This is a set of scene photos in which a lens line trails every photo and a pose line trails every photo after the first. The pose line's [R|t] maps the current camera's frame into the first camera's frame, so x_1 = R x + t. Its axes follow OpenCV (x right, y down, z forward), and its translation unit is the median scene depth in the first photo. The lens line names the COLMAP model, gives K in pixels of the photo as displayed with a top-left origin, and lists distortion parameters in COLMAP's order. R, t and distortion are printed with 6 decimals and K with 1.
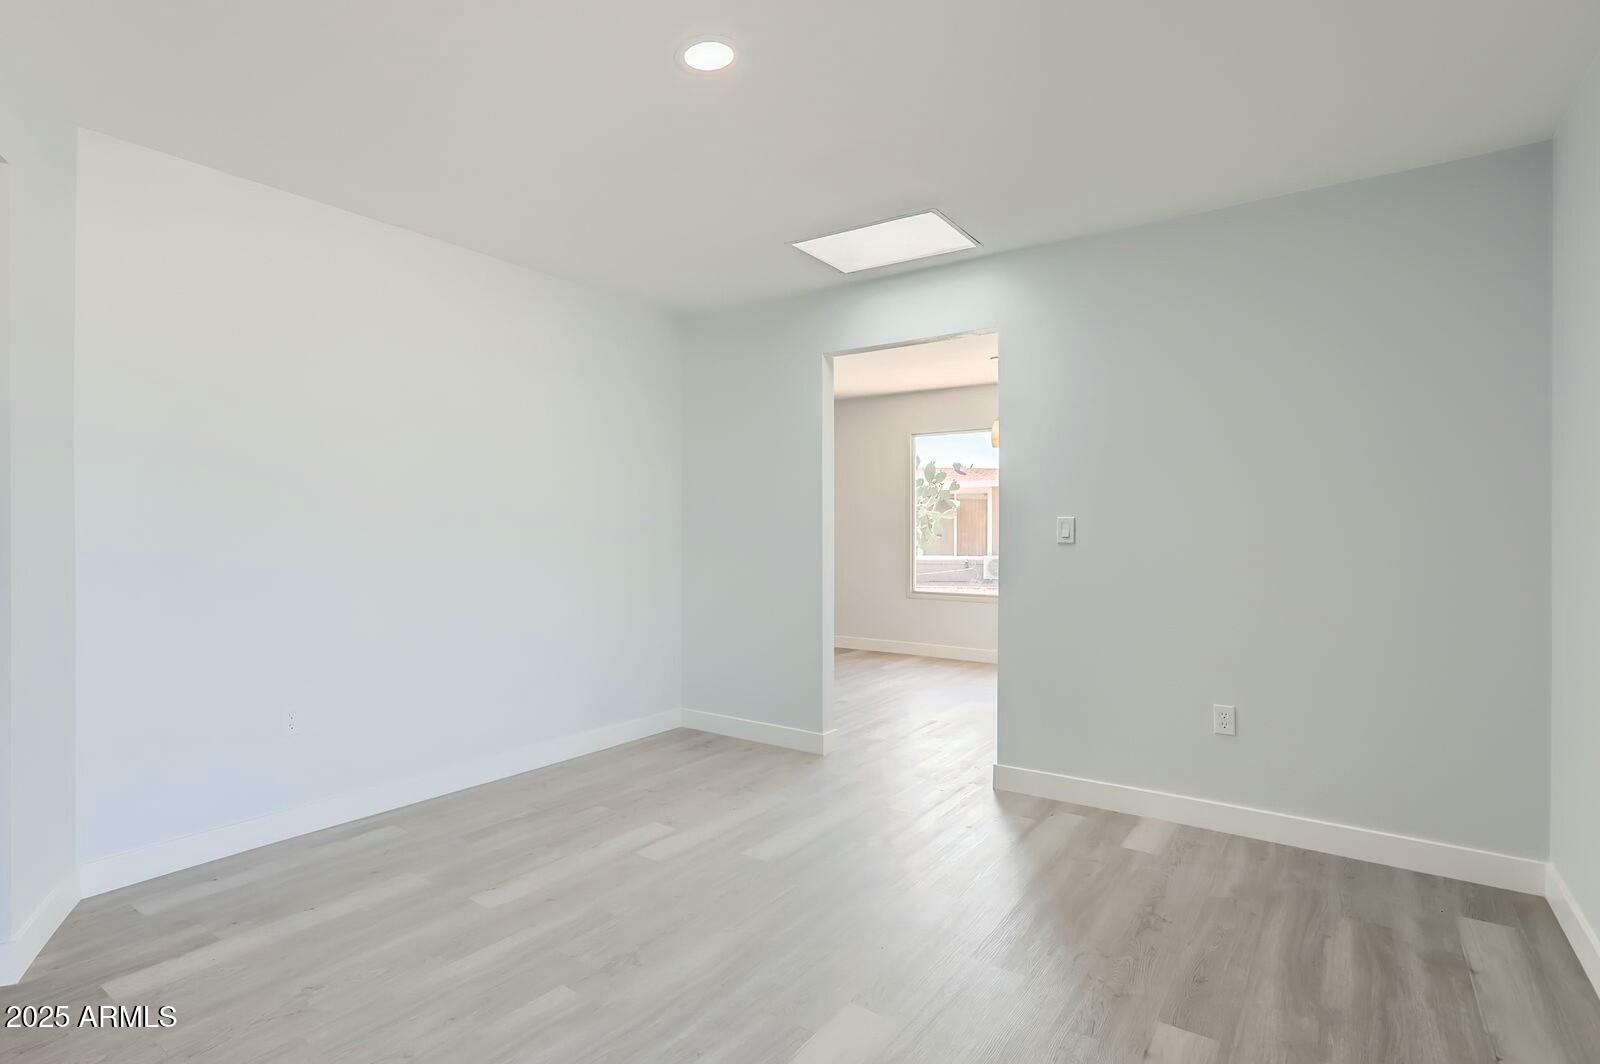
lens RADIAL K [[709.8, 0, 799.5], [0, 709.8, 515.8], [0, 0, 1]] dist [-0.000220, -0.000096]
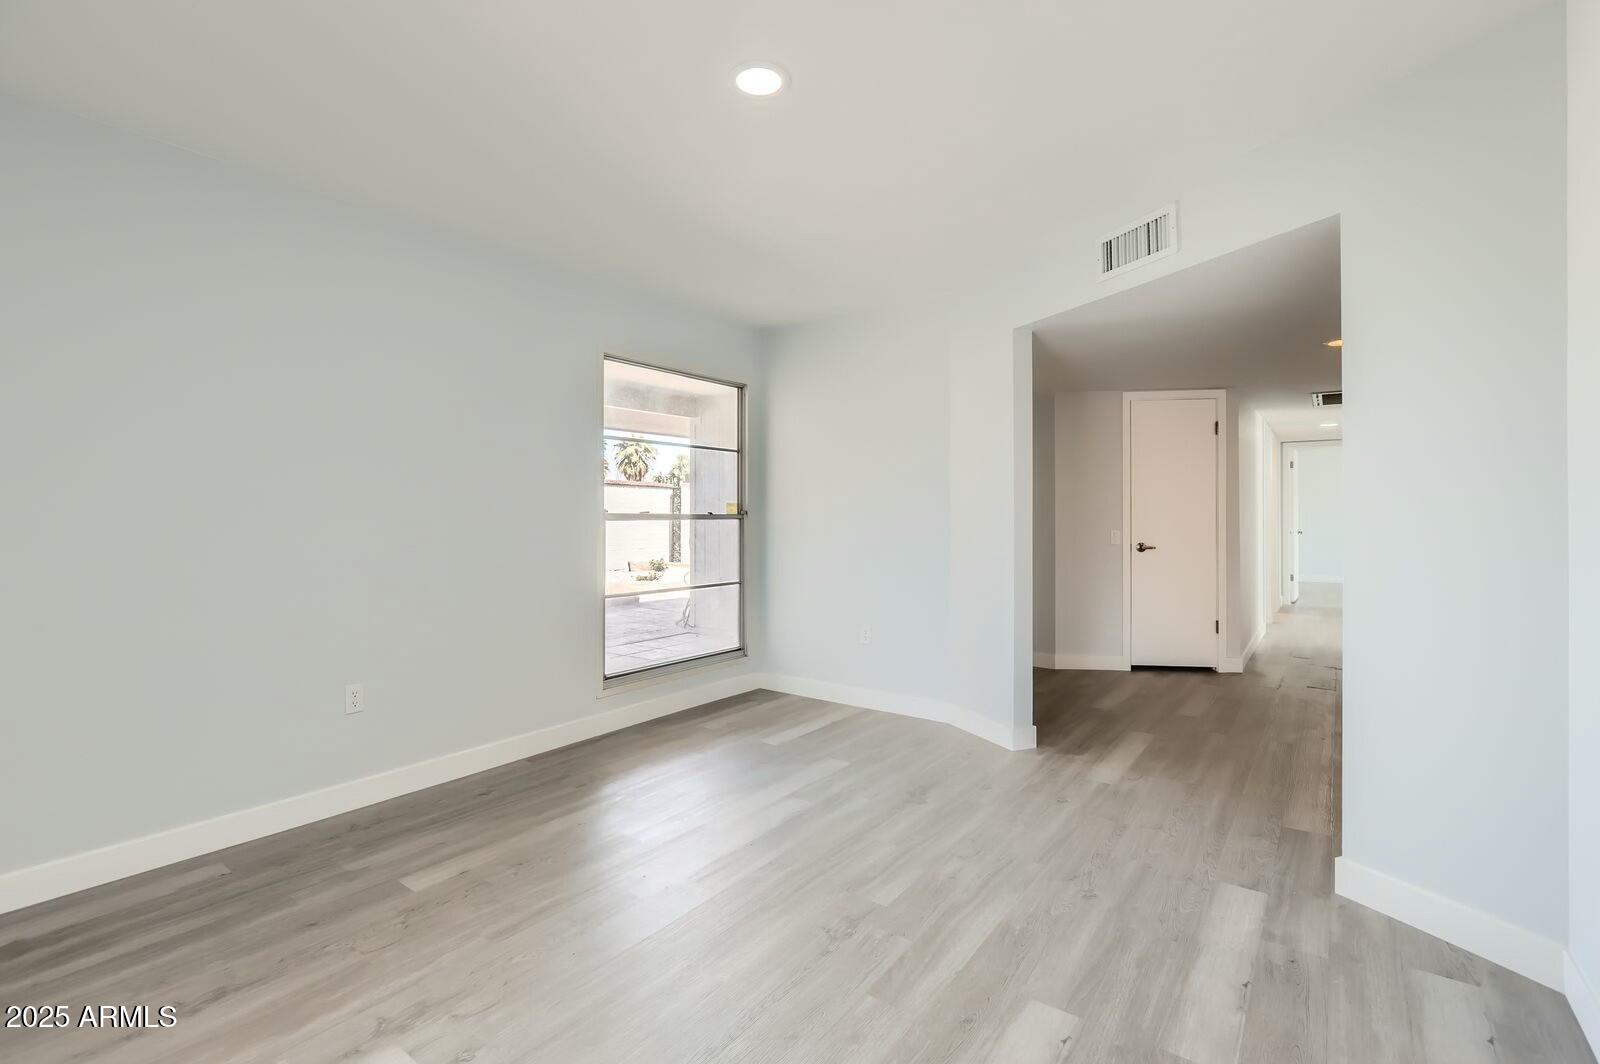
lens RADIAL K [[709.8, 0, 799.5], [0, 709.8, 515.8], [0, 0, 1]] dist [-0.000220, -0.000096]
pose [[-0.993437, -0.003936, 0.114316, -0.313520], [-0.004482, 0.999980, -0.004521, 0.030884], [-0.114296, -0.005004, -0.993434, 2.096846]]
